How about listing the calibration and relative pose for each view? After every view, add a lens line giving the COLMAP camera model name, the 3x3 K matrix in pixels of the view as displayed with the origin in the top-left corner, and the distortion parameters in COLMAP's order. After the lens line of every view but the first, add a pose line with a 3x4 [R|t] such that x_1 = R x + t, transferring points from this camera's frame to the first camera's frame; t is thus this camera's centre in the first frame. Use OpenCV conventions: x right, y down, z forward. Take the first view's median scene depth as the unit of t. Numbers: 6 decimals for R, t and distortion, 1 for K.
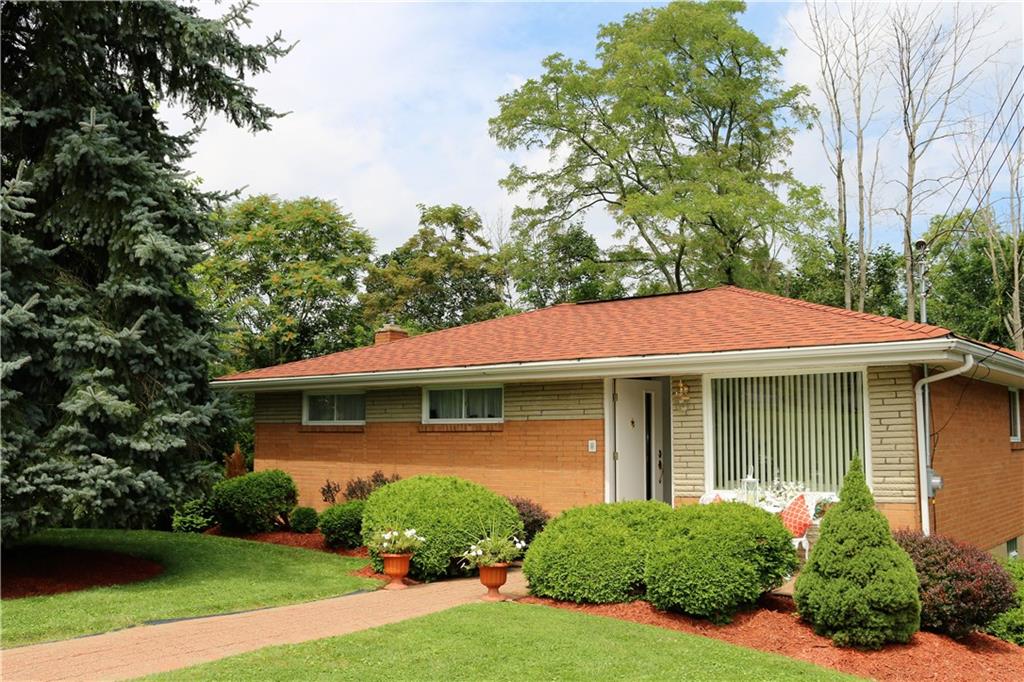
lens RADIAL K [[922.6, 0, 513.0], [0, 922.6, 342.2], [0, 0, 1]] dist [-0.088821, -0.004567]
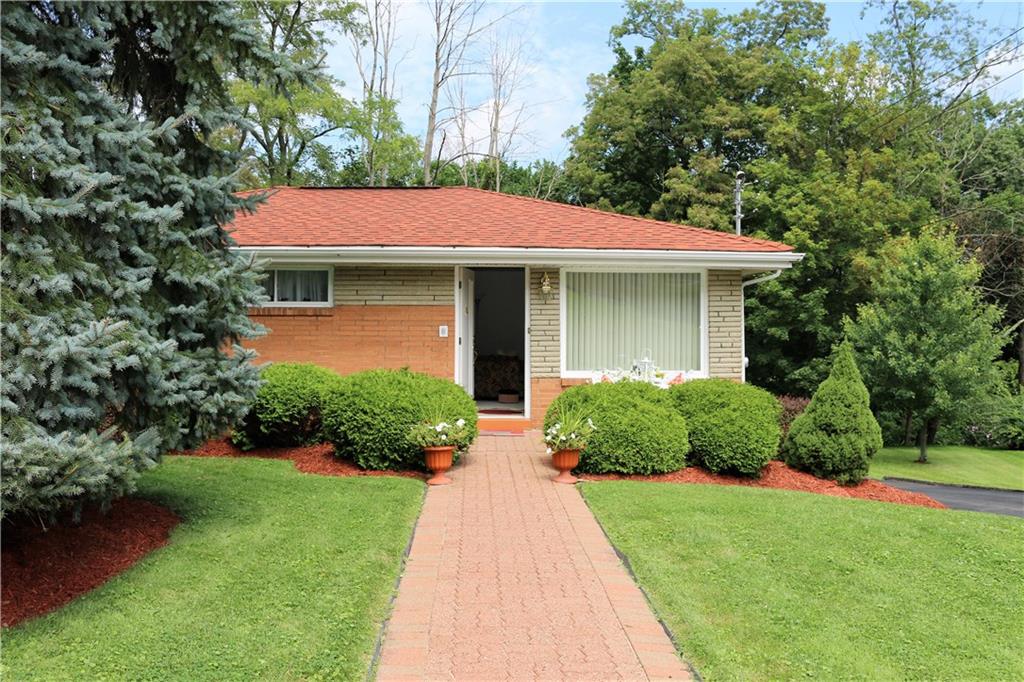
lens RADIAL K [[840.0, 0, 512.5], [0, 840.0, 341.7], [0, 0, 1]] dist [-0.134640, 0.045280]
pose [[0.792942, -0.004788, 0.609279, -0.425647], [-0.071092, 0.992412, 0.100321, 0.024420], [-0.605136, -0.122863, 0.786584, 0.212411]]
